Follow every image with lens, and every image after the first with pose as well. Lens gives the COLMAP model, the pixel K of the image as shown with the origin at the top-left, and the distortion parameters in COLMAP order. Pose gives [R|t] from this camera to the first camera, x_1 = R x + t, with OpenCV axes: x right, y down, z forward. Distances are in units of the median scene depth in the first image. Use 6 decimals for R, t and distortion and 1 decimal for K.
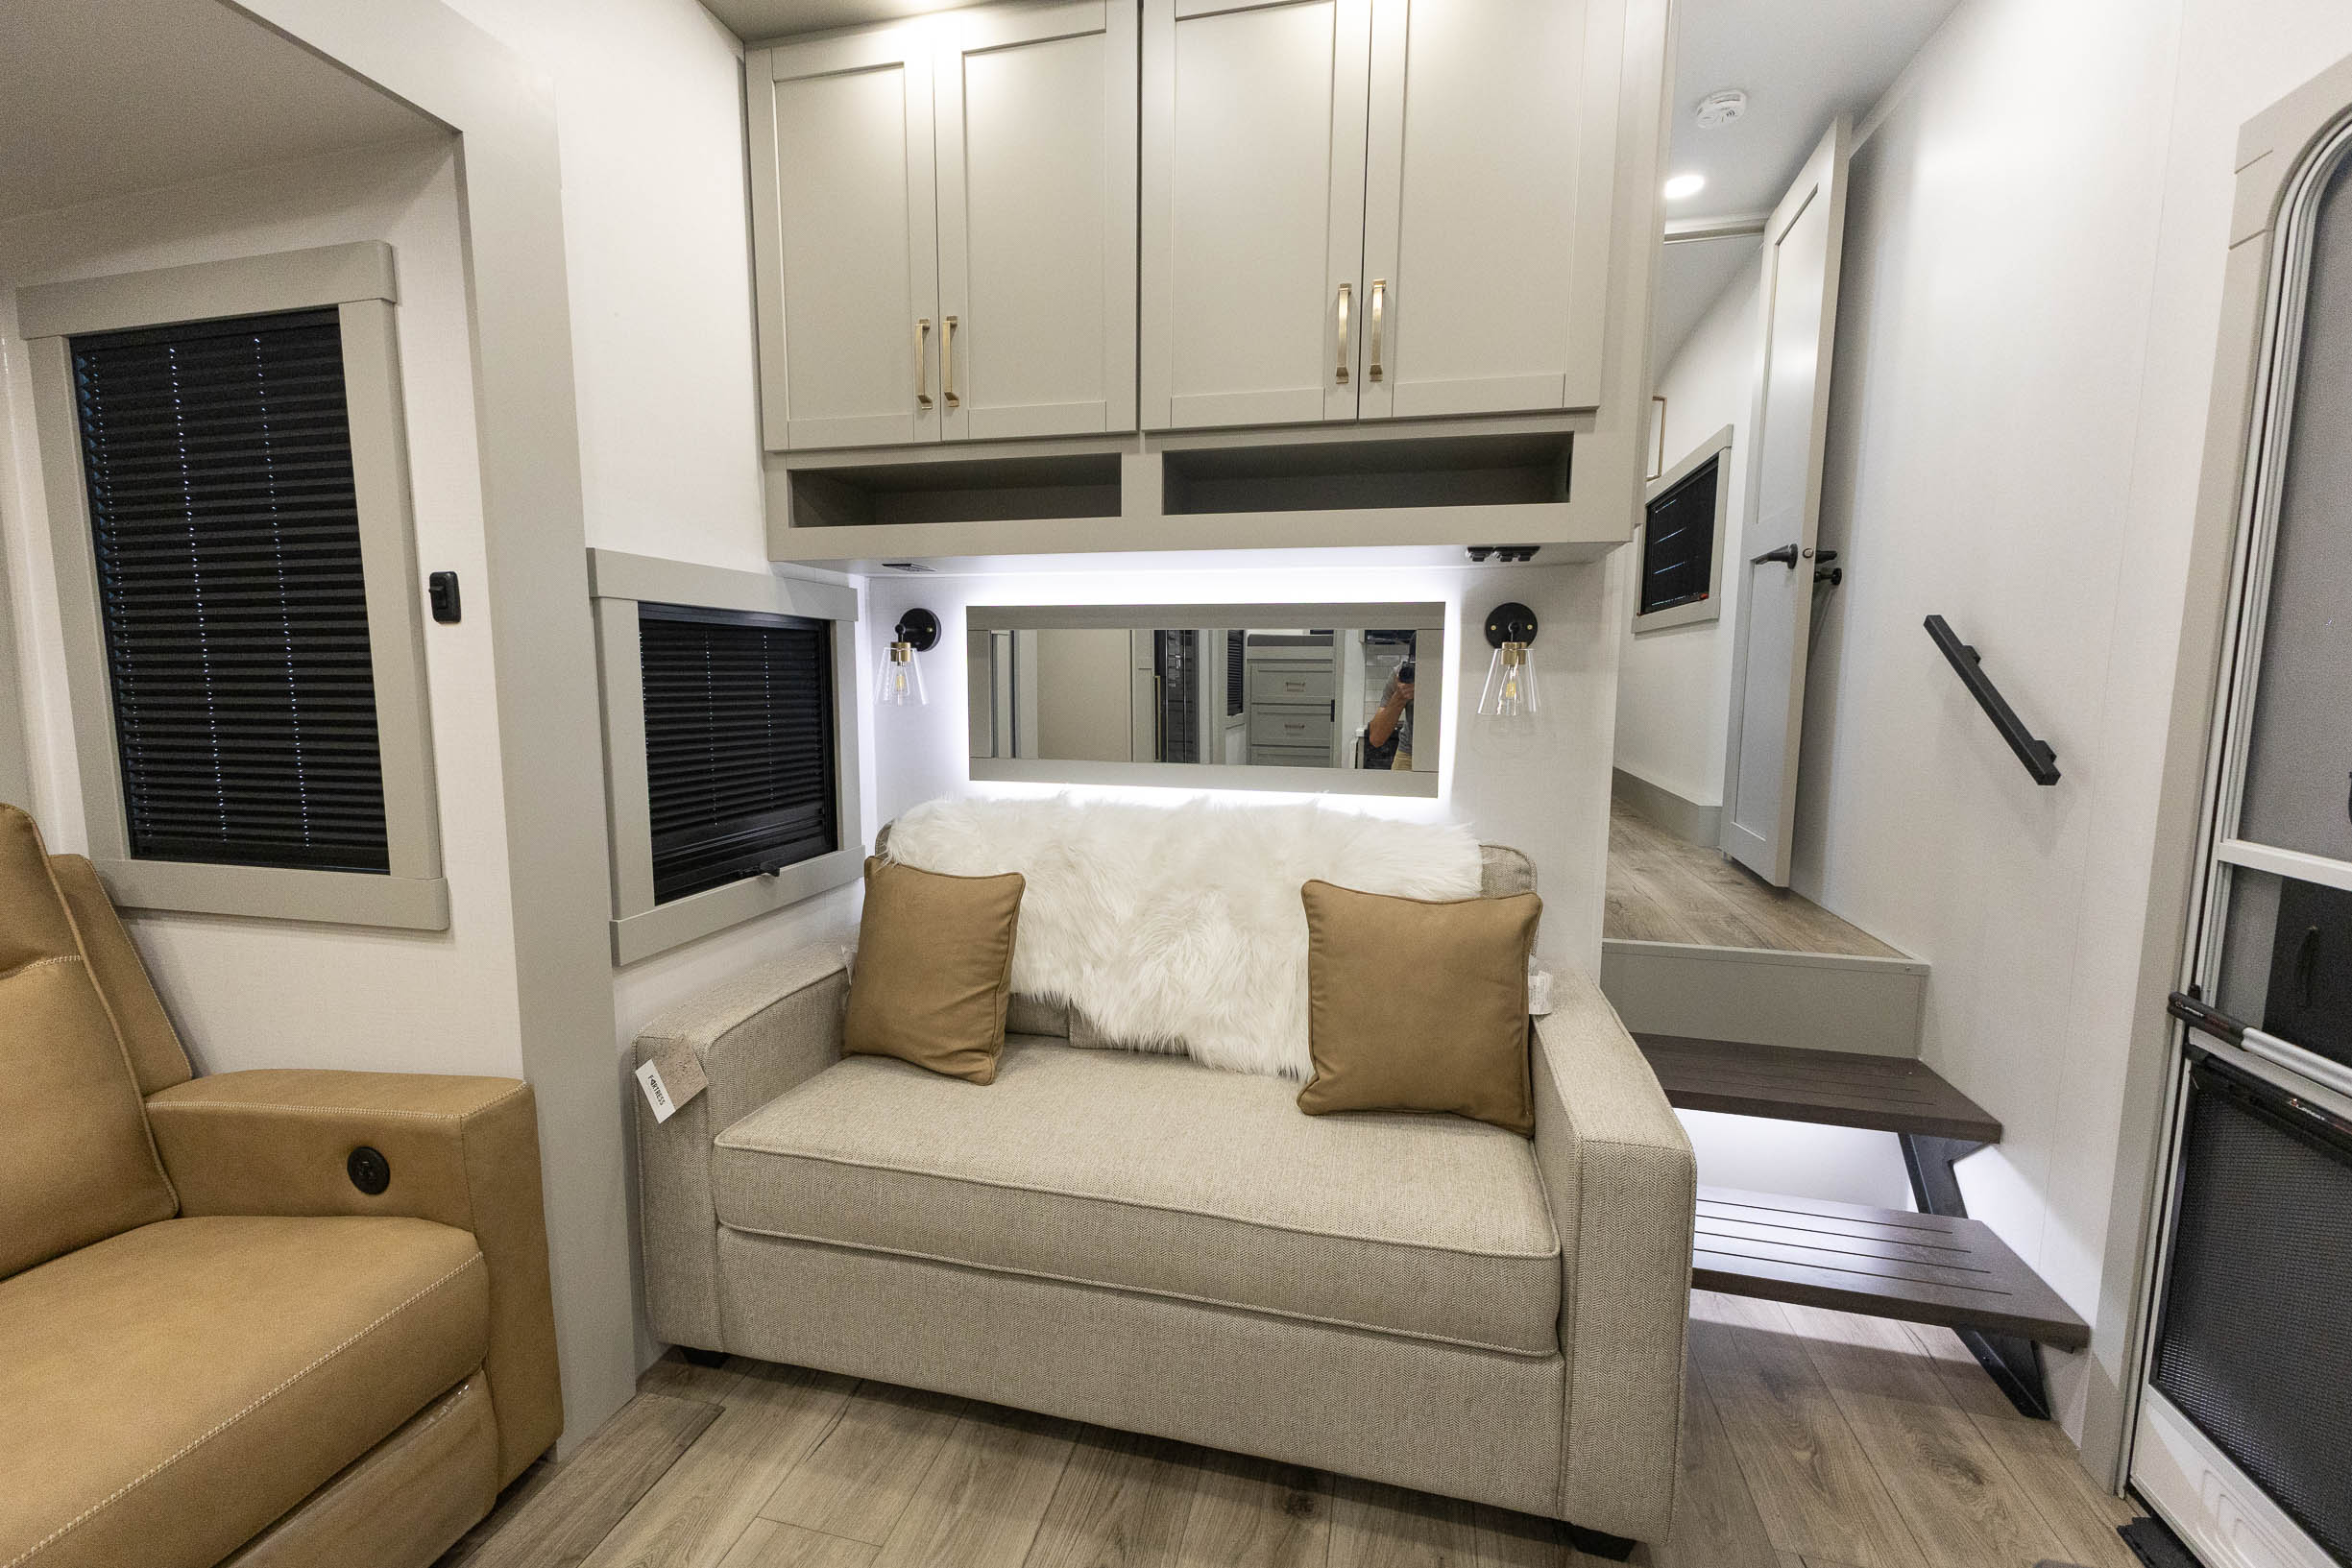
lens RADIAL K [[973.4, 0, 1167.2], [0, 973.4, 784.0], [0, 0, 1]] dist [0.014786, -0.002487]
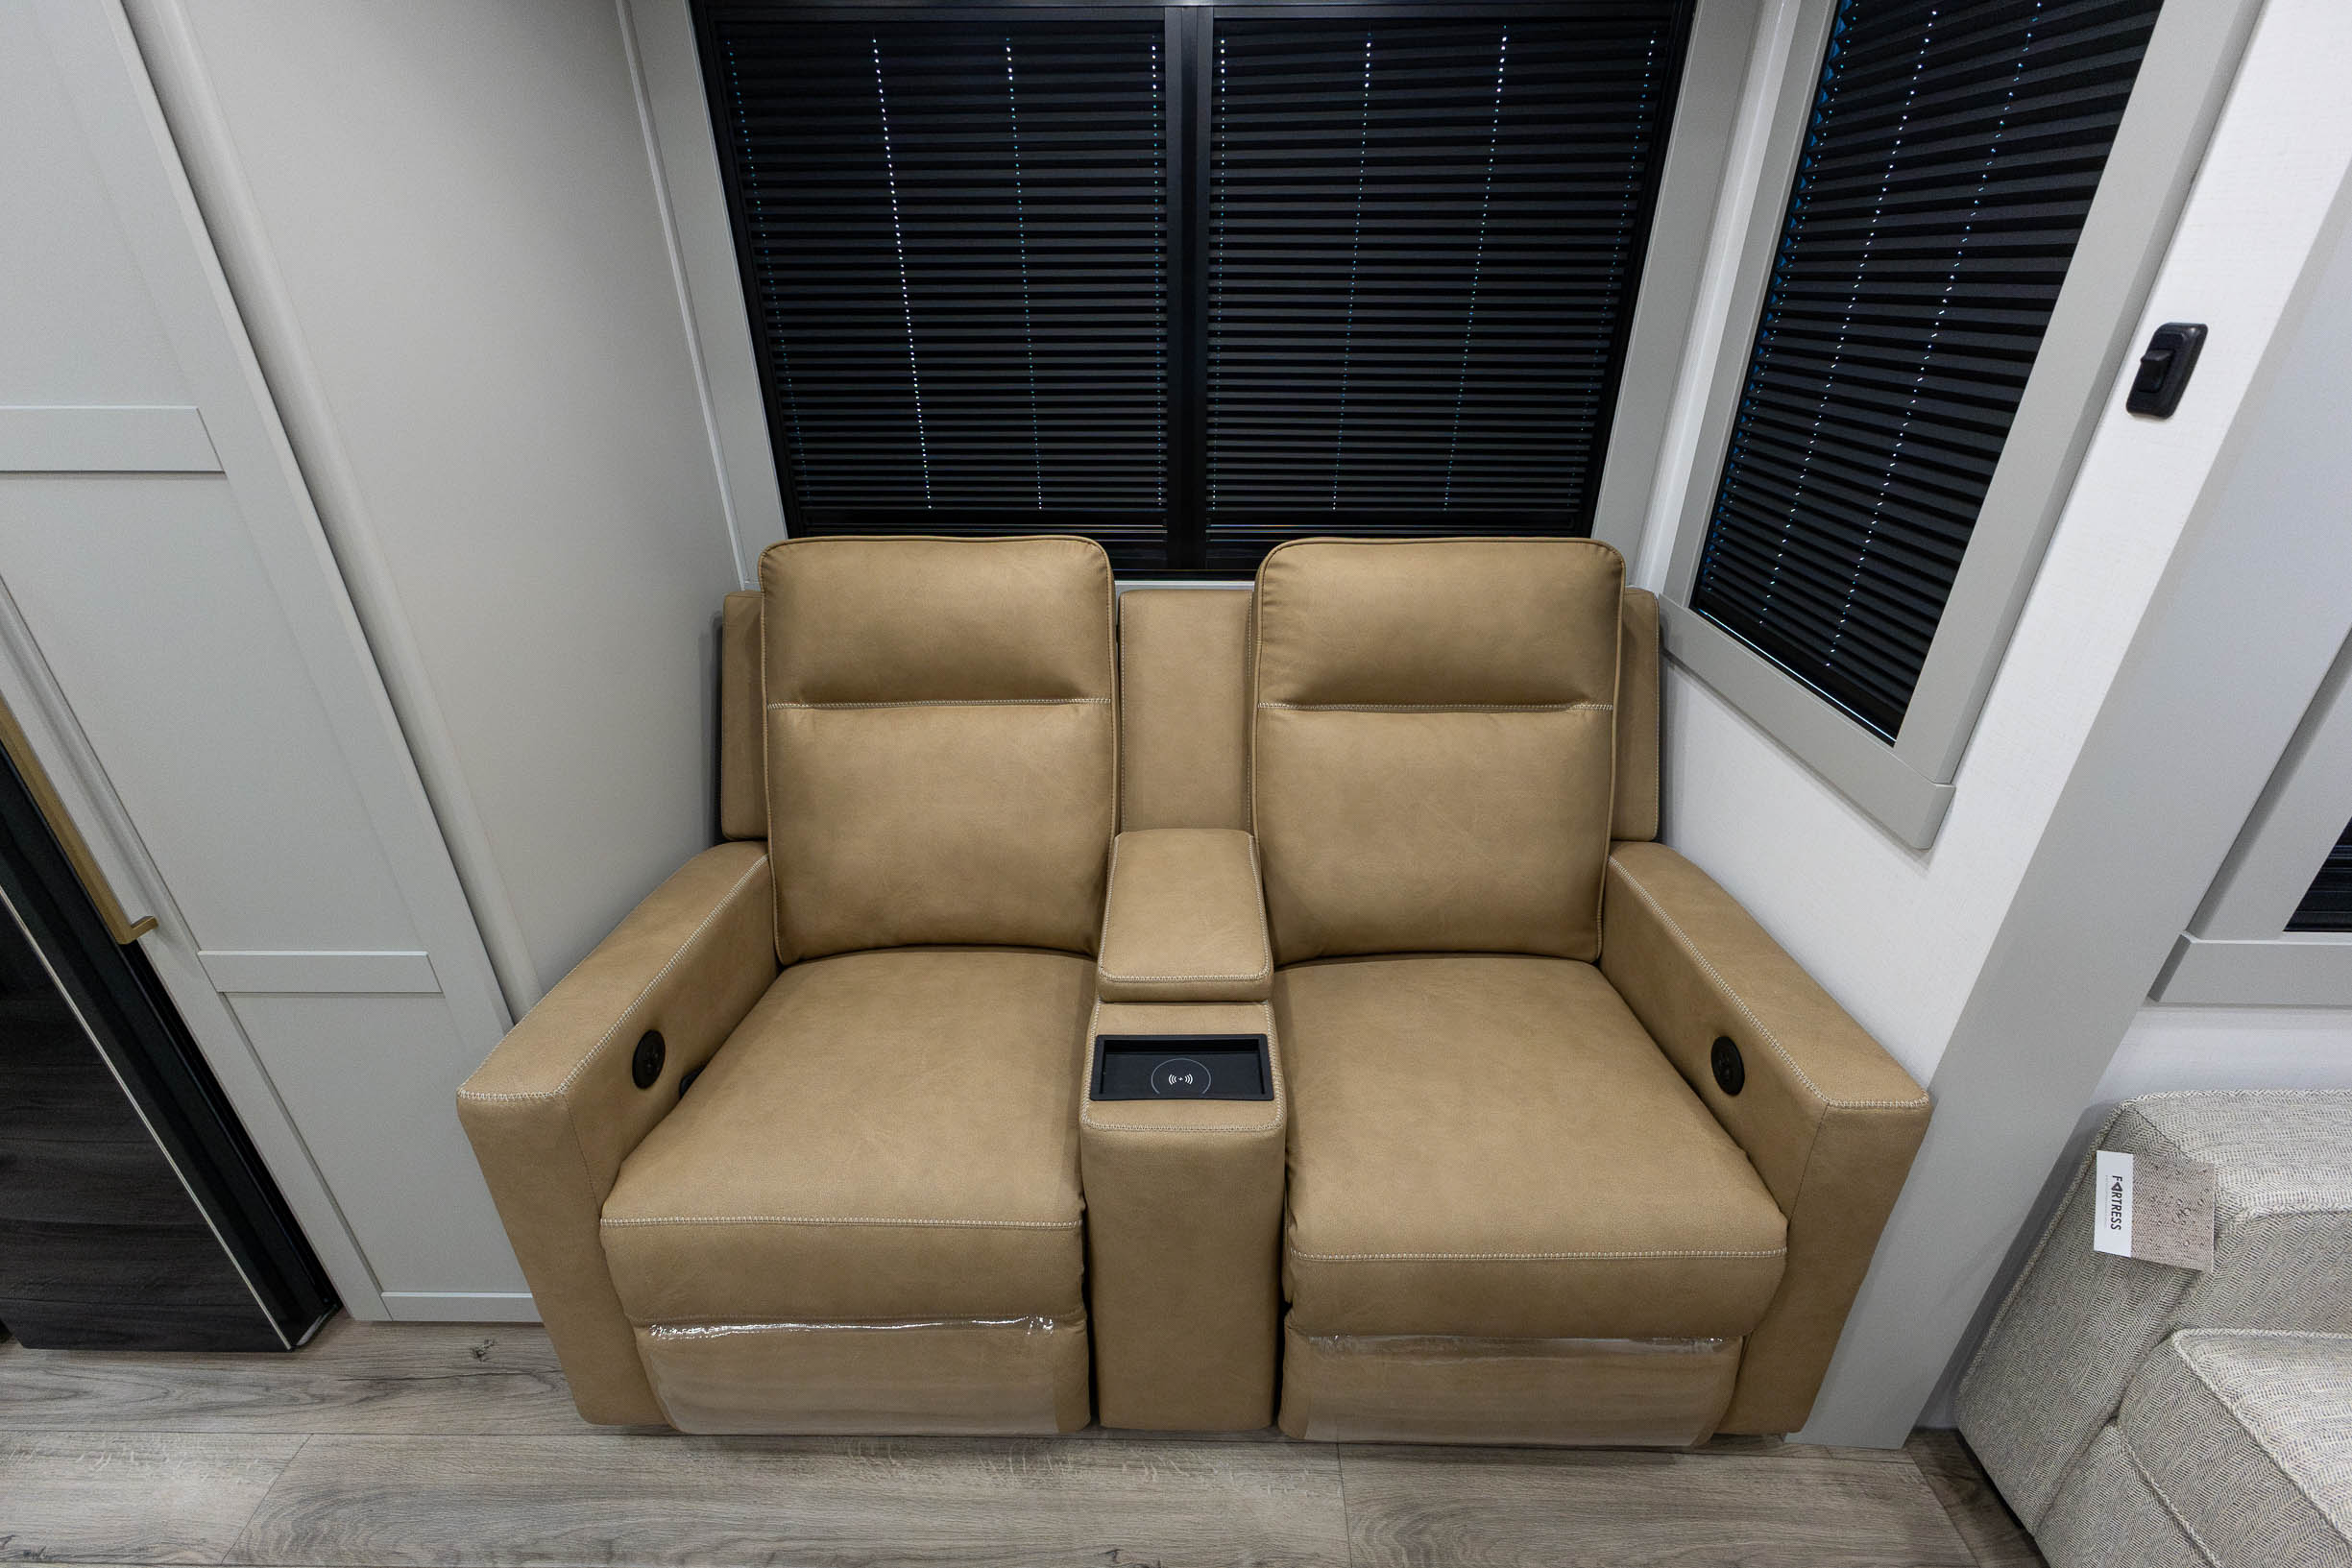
lens RADIAL K [[1021.9, 0, 1169.4], [0, 1021.9, 783.9], [0, 0, 1]] dist [0.013809, -0.003973]
pose [[0.225817, 0.442683, -0.867778, -0.198657], [-0.110015, 0.896677, 0.428797, -0.145083], [0.967938, -0.001360, 0.251187, 0.237988]]
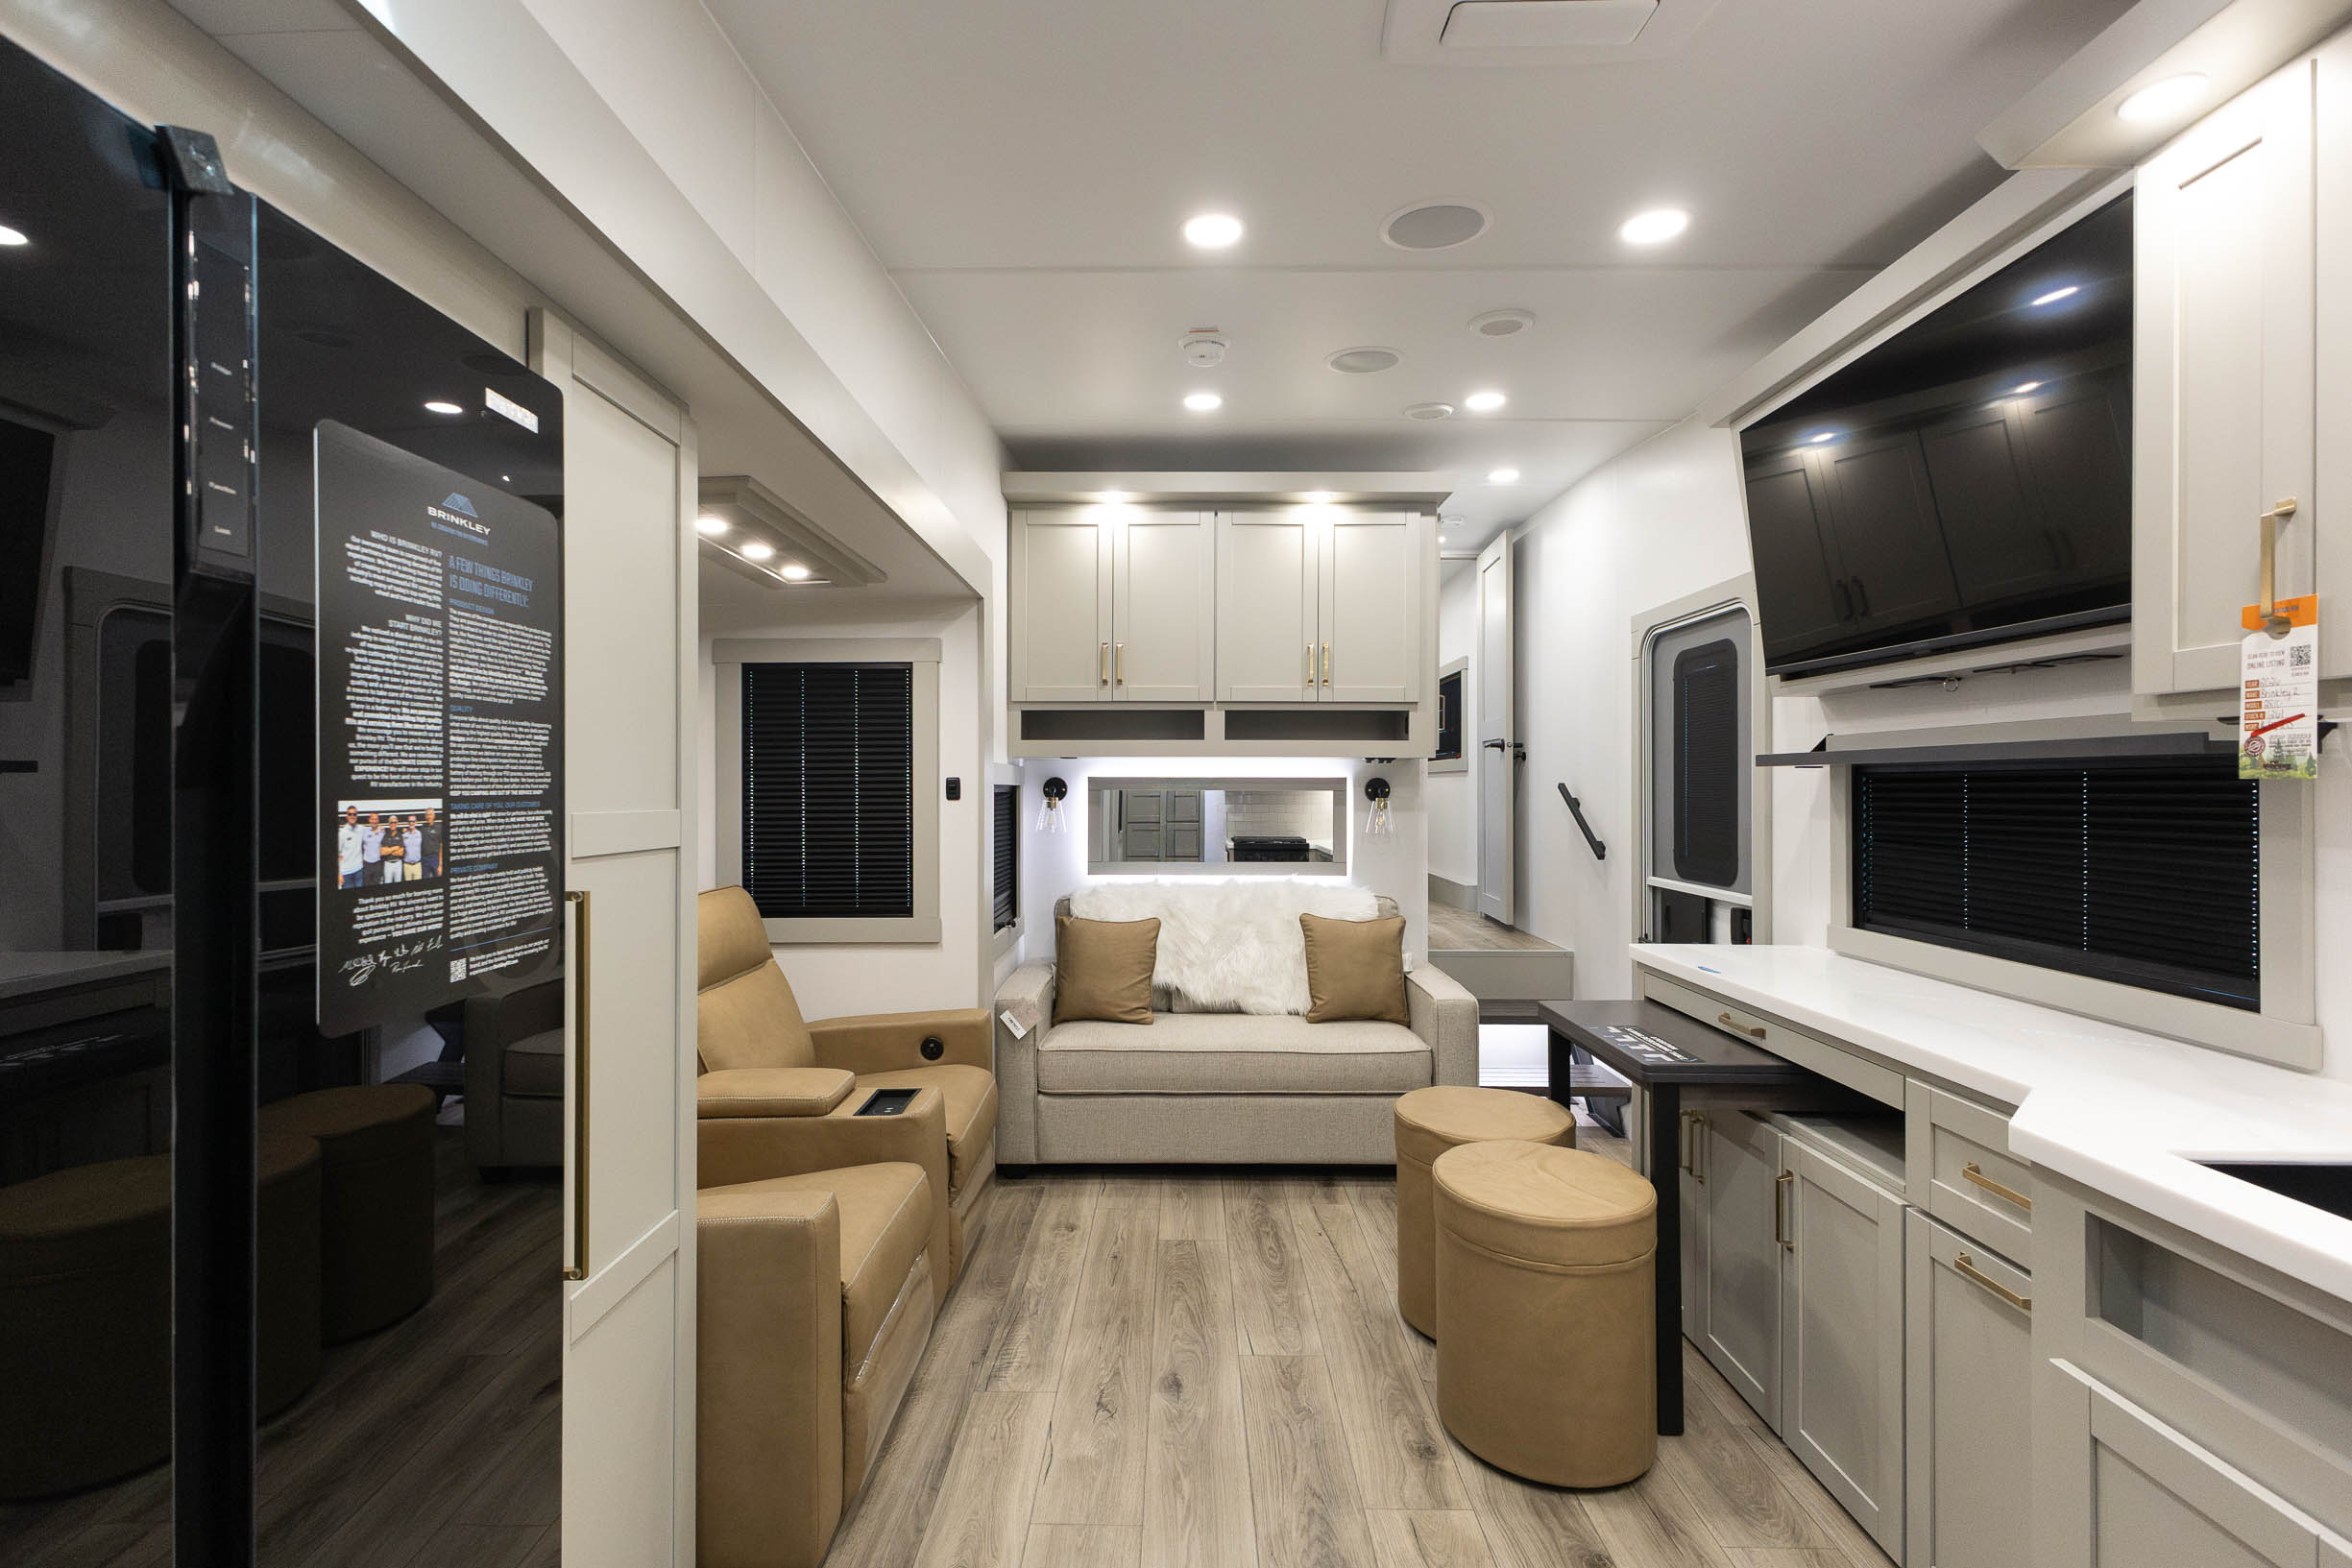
lens RADIAL K [[1021.9, 0, 1169.1], [0, 1021.9, 785.3], [0, 0, 1]] dist [0.013809, -0.003973]
pose [[0.973470, -0.005252, 0.228753, -0.680494], [0.032263, 0.992899, -0.114502, 0.071918], [-0.226527, 0.118845, 0.966727, -1.171913]]
